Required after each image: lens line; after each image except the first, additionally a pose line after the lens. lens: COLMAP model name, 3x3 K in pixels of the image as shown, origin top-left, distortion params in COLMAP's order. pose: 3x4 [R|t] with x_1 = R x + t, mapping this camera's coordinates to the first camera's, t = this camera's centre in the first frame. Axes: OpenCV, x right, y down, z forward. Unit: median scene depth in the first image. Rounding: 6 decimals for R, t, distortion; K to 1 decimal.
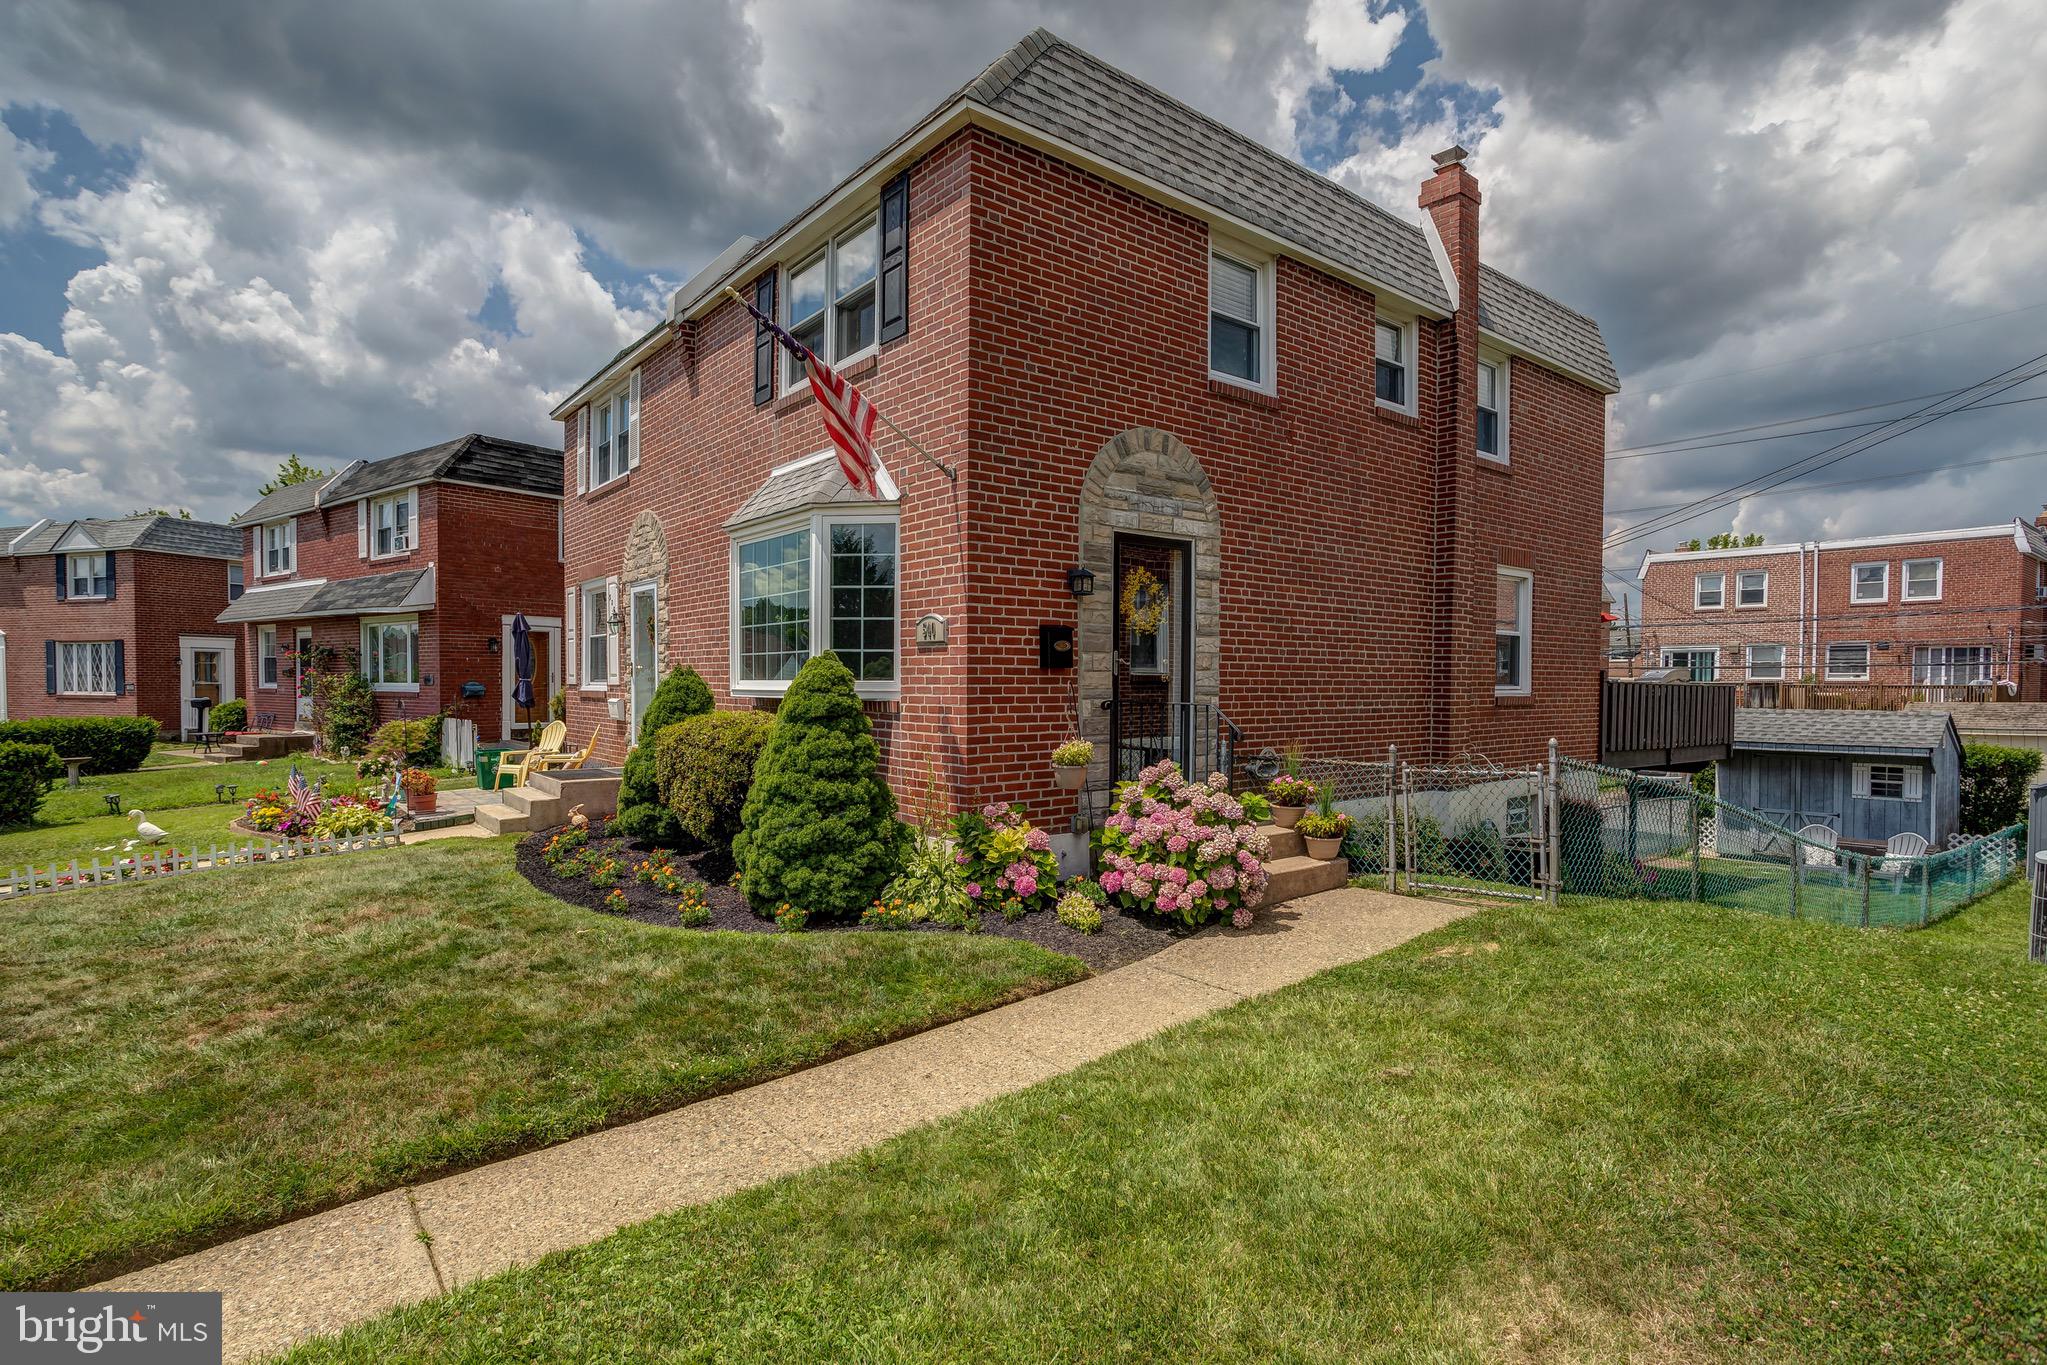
lens RADIAL K [[1026.2, 0, 968.7], [0, 1026.2, 691.7], [0, 0, 1]] dist [-0.012369, 0.000559]
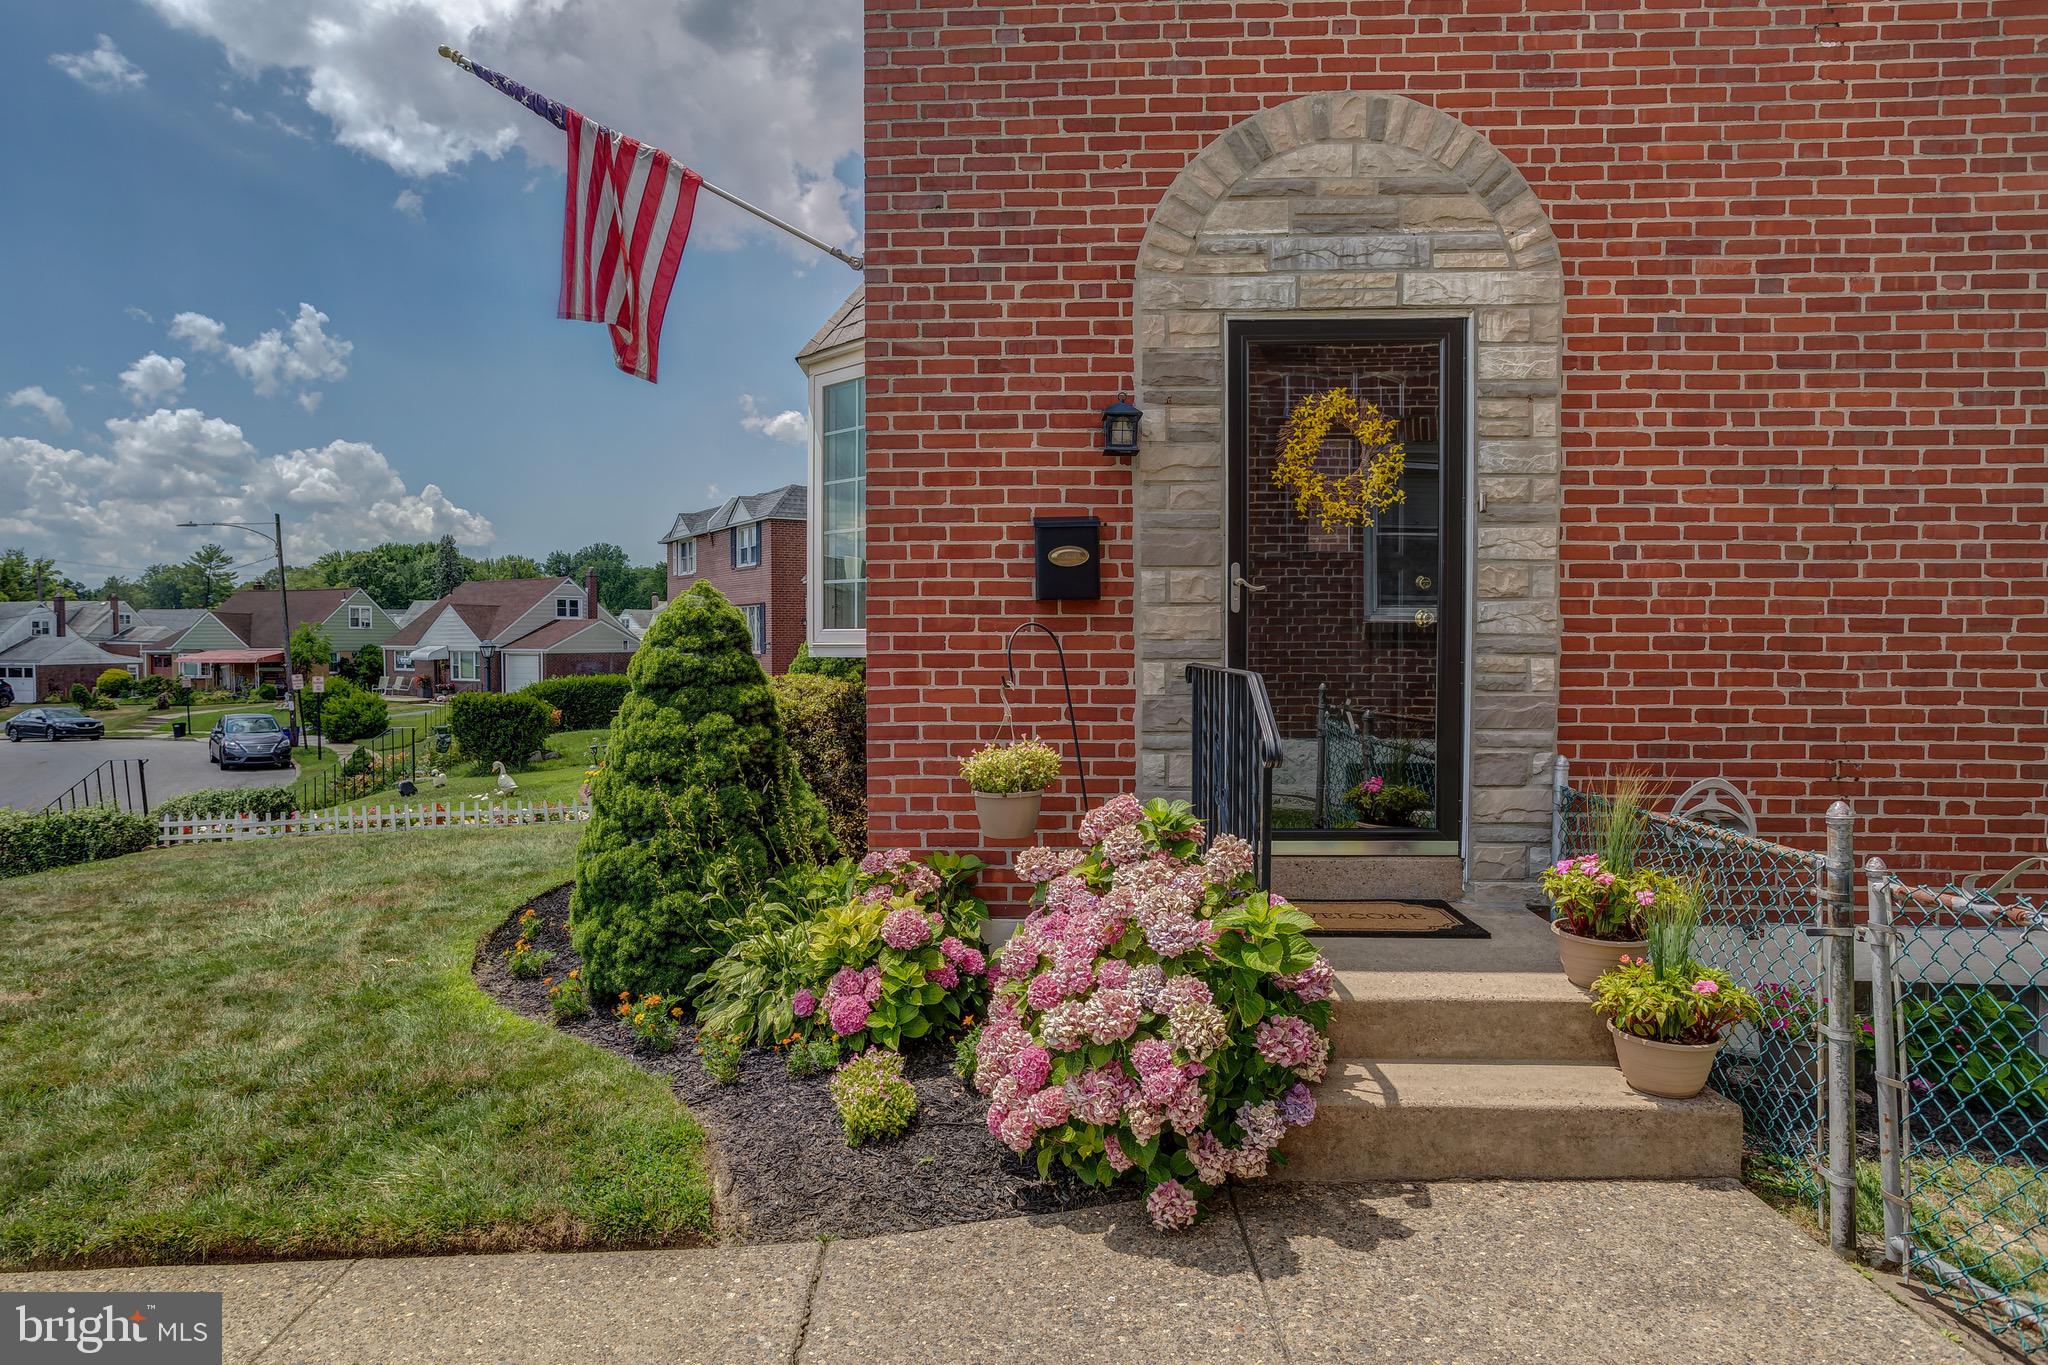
lens RADIAL K [[1178.1, 0, 1023.3], [0, 1178.1, 647.9], [0, 0, 1]] dist [-0.007437, -0.000169]
pose [[0.766934, 0.000888, -0.641725, 0.420892], [-0.004856, 0.999978, -0.004420, 0.003785], [0.641707, 0.006506, 0.766922, 0.493999]]
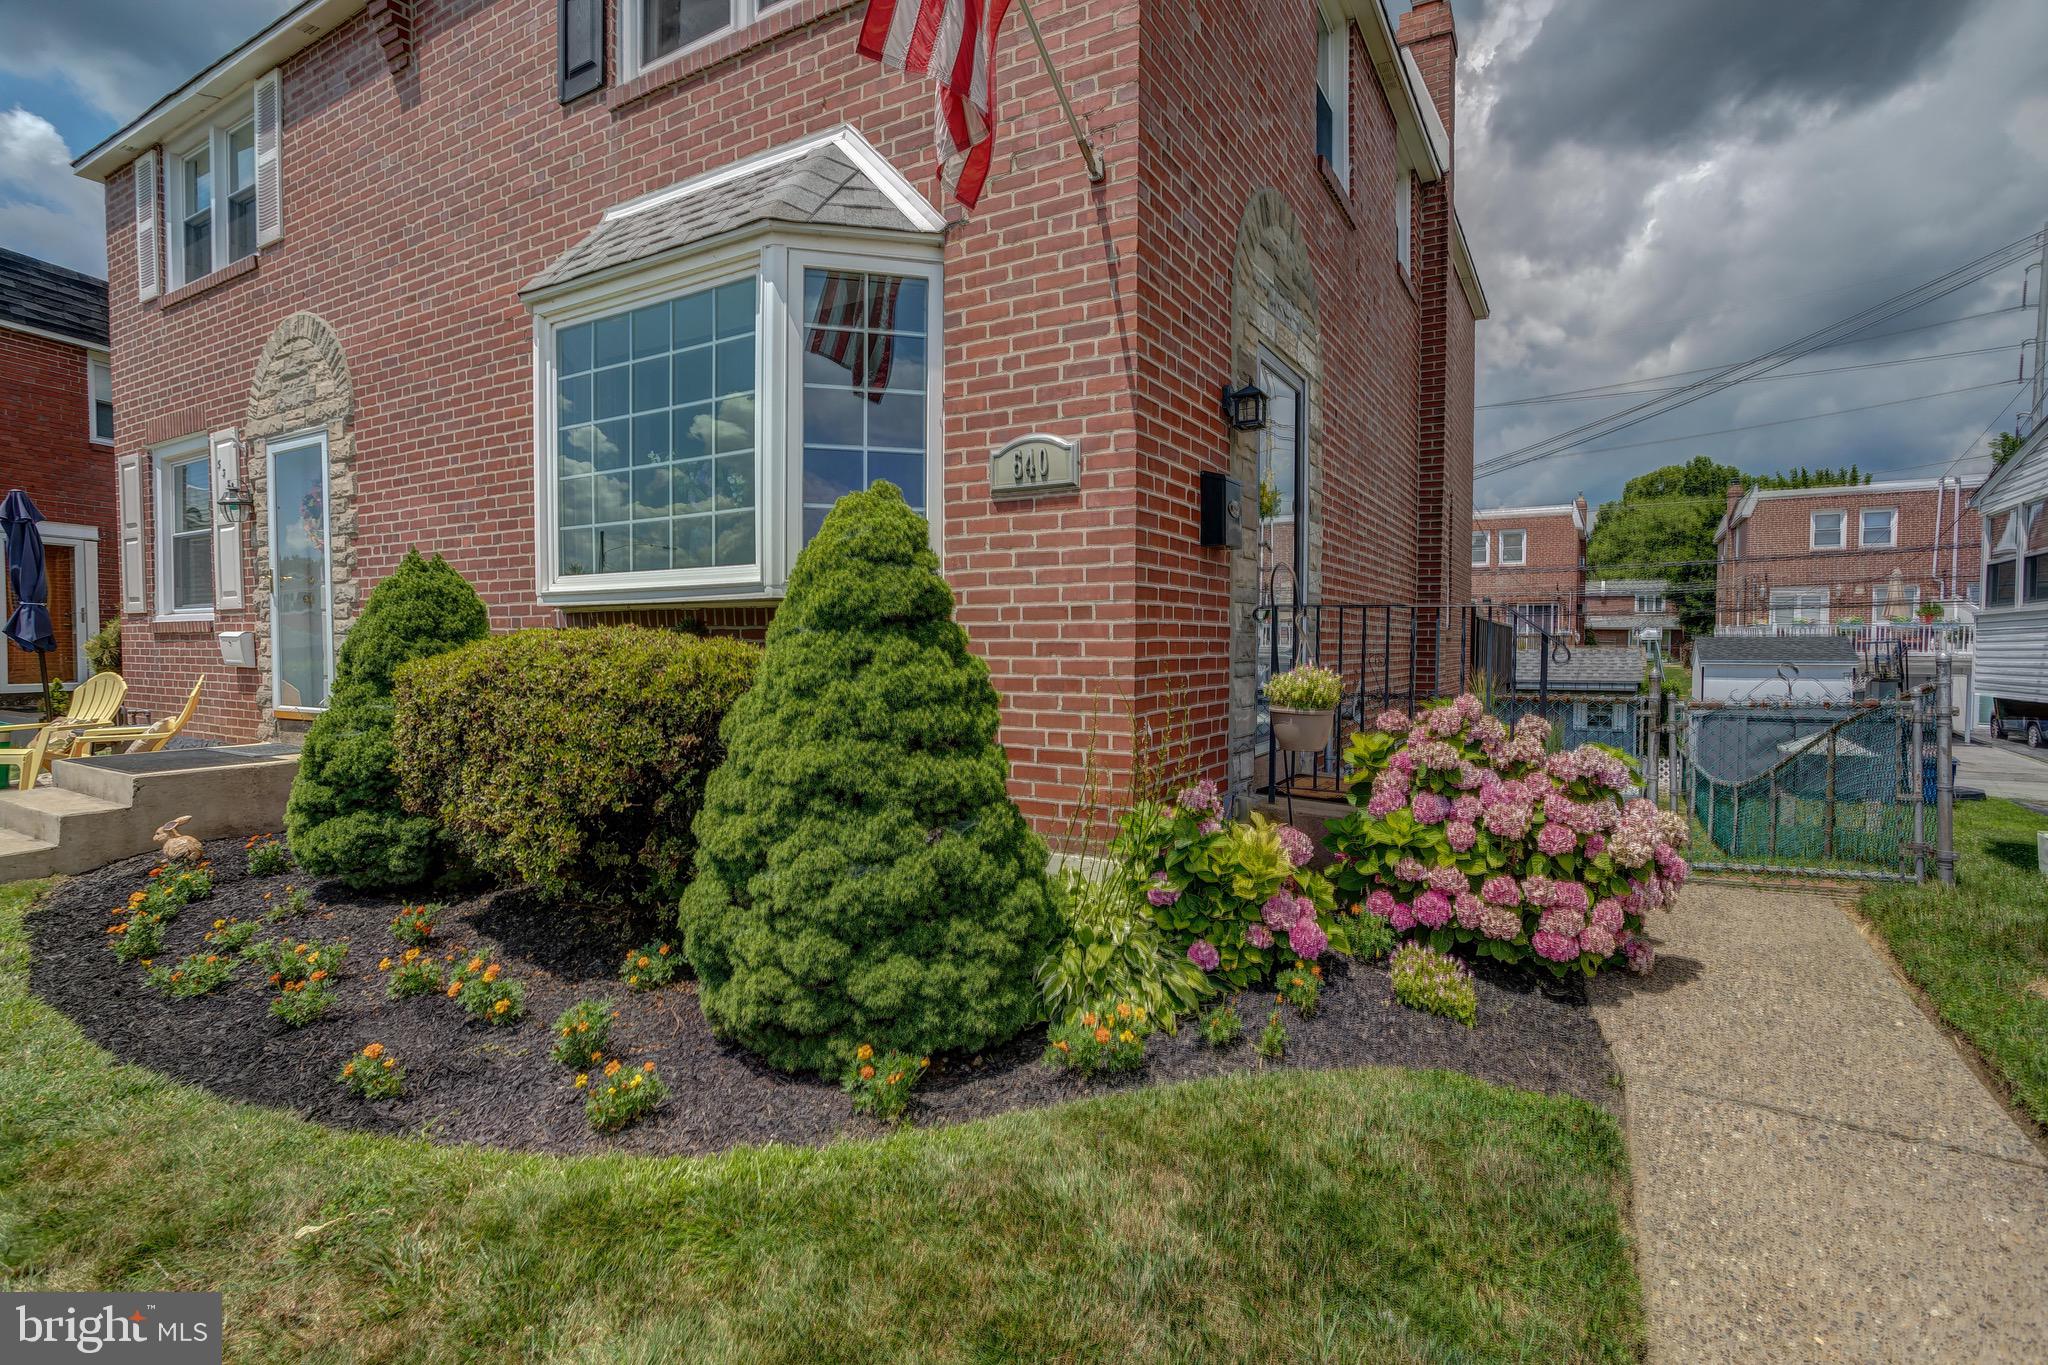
lens RADIAL K [[995.0, 0, 1016.7], [0, 995.0, 666.3], [0, 0, 1]] dist [-0.046428, 0.035764]
pose [[0.927076, -0.010054, 0.374739, -0.221916], [0.004847, 0.999878, 0.014837, 0.034251], [-0.374842, -0.011938, 0.927012, 0.482418]]
